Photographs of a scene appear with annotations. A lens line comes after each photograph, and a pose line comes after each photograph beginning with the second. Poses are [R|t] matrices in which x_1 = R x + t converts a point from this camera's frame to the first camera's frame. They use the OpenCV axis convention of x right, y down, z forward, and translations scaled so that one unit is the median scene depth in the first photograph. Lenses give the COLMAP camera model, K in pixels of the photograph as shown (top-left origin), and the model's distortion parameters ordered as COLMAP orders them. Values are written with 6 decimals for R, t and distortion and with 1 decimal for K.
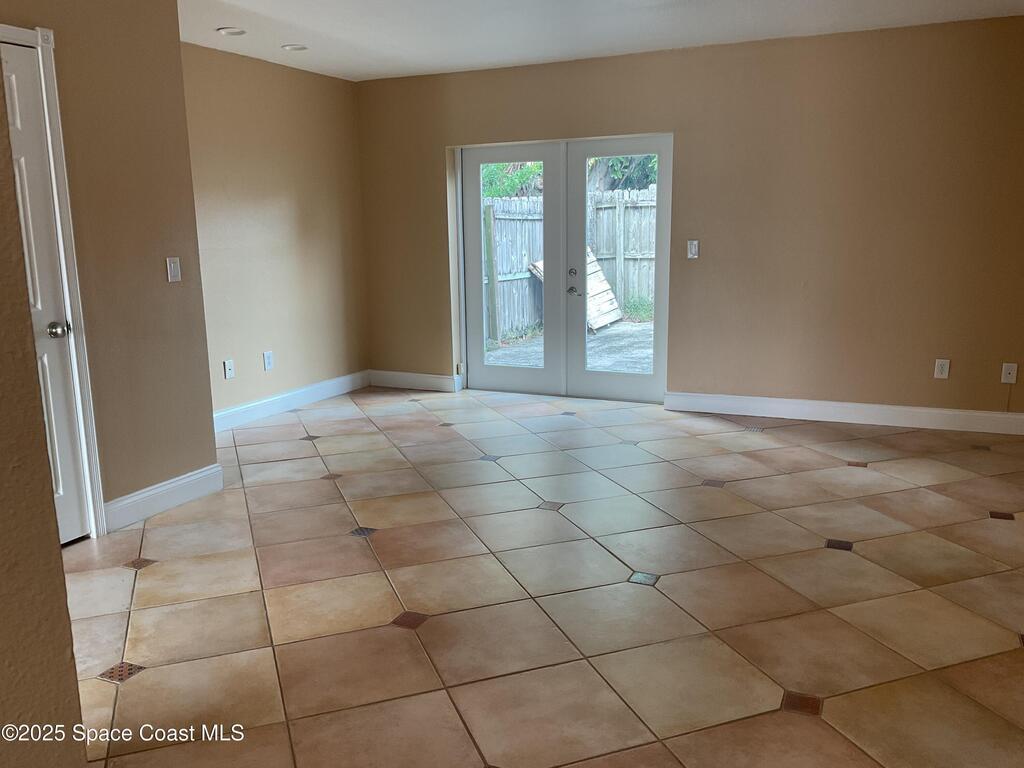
lens RADIAL K [[855.8, 0, 512.0], [0, 855.8, 384.0], [0, 0, 1]] dist [0.131155, -0.254328]
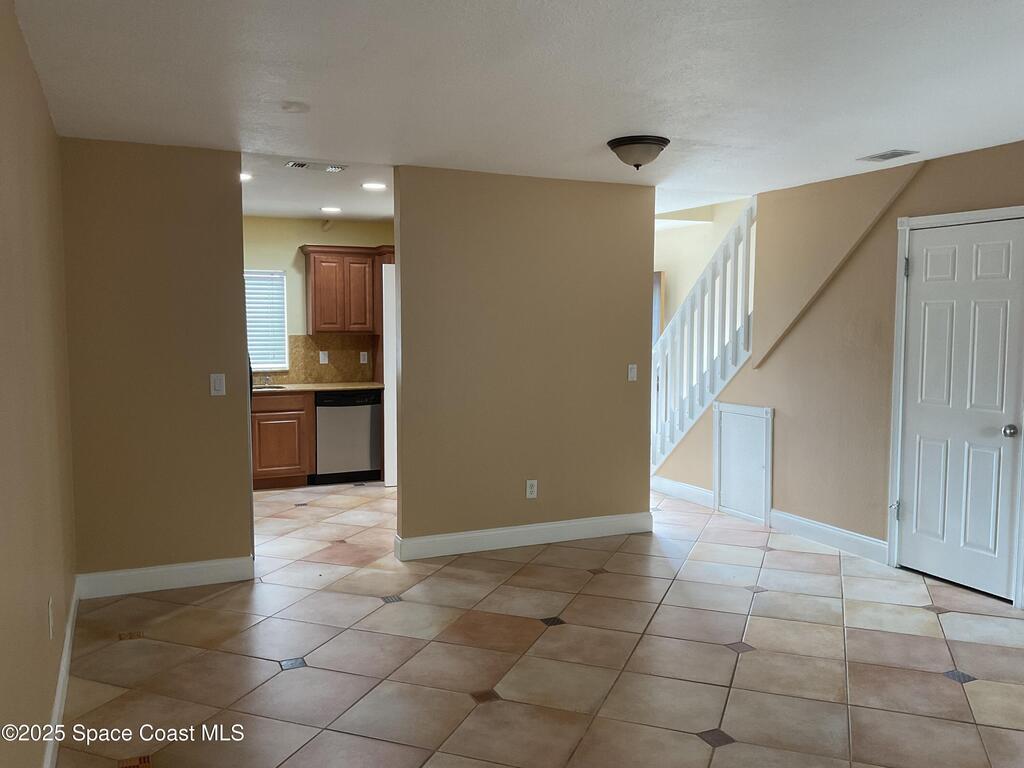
lens RADIAL K [[855.8, 0, 512.0], [0, 855.8, 384.0], [0, 0, 1]] dist [0.131155, -0.254328]
pose [[-0.645816, 0.073880, -0.759910, 0.748311], [-0.136319, 0.968156, 0.209978, -0.242748], [0.751225, 0.239198, -0.615179, 0.989121]]
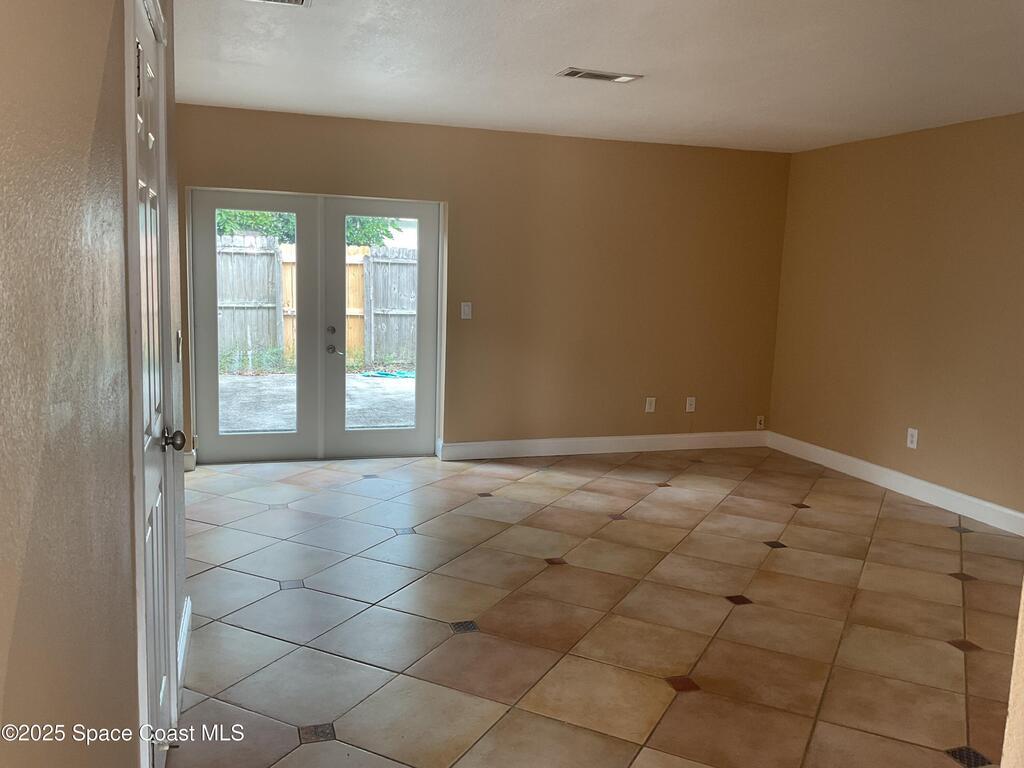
lens RADIAL K [[855.8, 0, 512.0], [0, 855.8, 384.0], [0, 0, 1]] dist [0.131155, -0.254328]
pose [[0.728403, -0.053332, 0.683070, -0.650925], [0.083116, 0.996481, -0.010830, -0.062902], [-0.680089, 0.064663, 0.730272, 0.237129]]
